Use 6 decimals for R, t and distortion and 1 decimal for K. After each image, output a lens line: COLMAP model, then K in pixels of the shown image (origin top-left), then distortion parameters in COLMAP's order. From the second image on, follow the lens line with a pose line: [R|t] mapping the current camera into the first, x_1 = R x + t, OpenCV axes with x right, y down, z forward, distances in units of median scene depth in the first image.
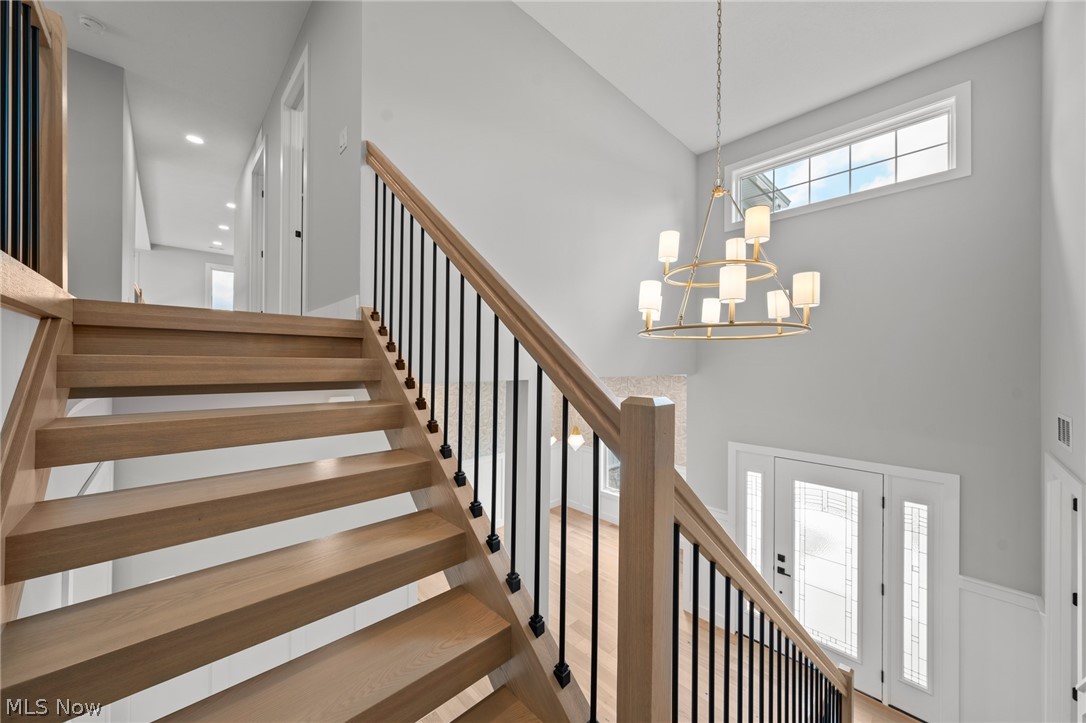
lens RADIAL K [[394.3, 0, 544.7], [0, 394.3, 361.1], [0, 0, 1]] dist [0.001648, -0.000005]
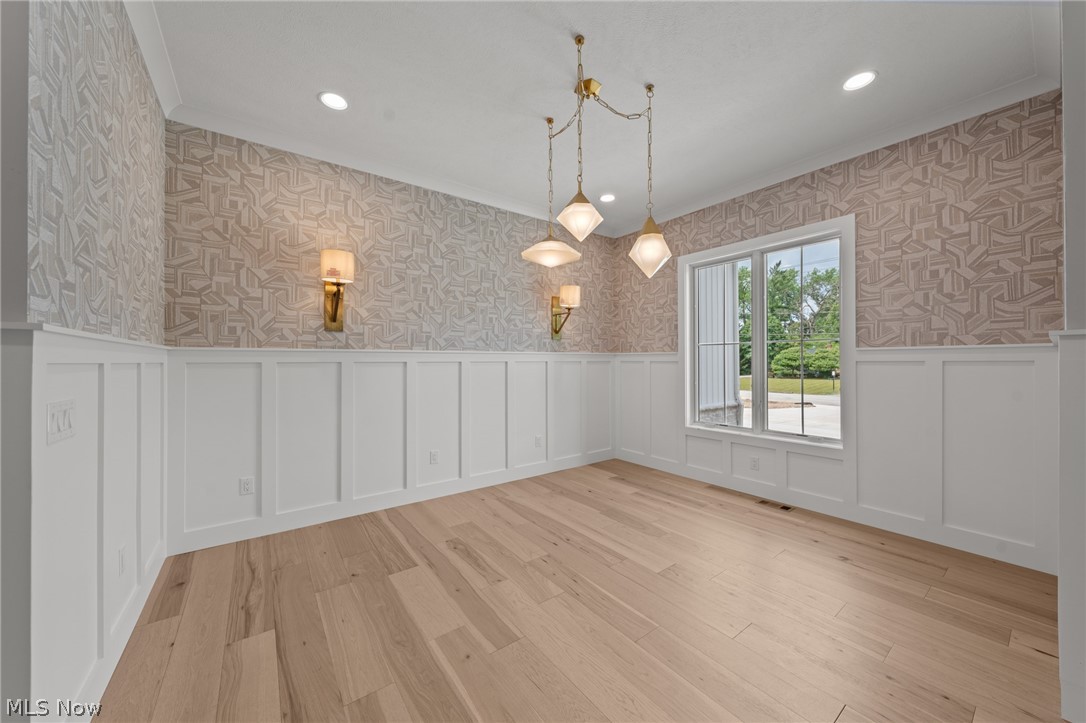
lens RADIAL K [[394.3, 0, 542.4], [0, 394.3, 359.8], [0, 0, 1]] dist [0.001648, -0.000005]
pose [[0.991425, -0.013092, -0.130023, 0.028820], [0.012161, 0.999894, -0.007957, 0.477827], [0.130114, 0.006308, 0.991479, 0.852312]]
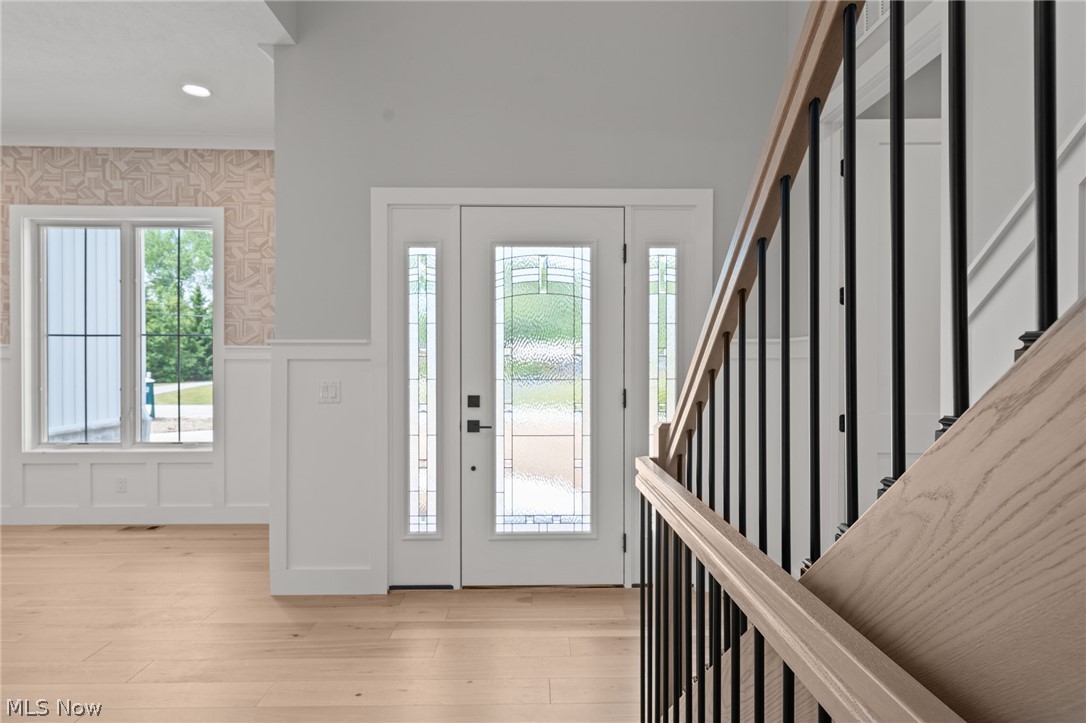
lens RADIAL K [[628.9, 0, 546.9], [0, 628.9, 366.6], [0, 0, 1]] dist [0.005813, -0.001909]
pose [[0.676345, -0.012413, 0.736480, 0.069135], [0.003074, 0.999897, 0.014030, 0.480867], [-0.736578, -0.007225, 0.676314, 0.411525]]
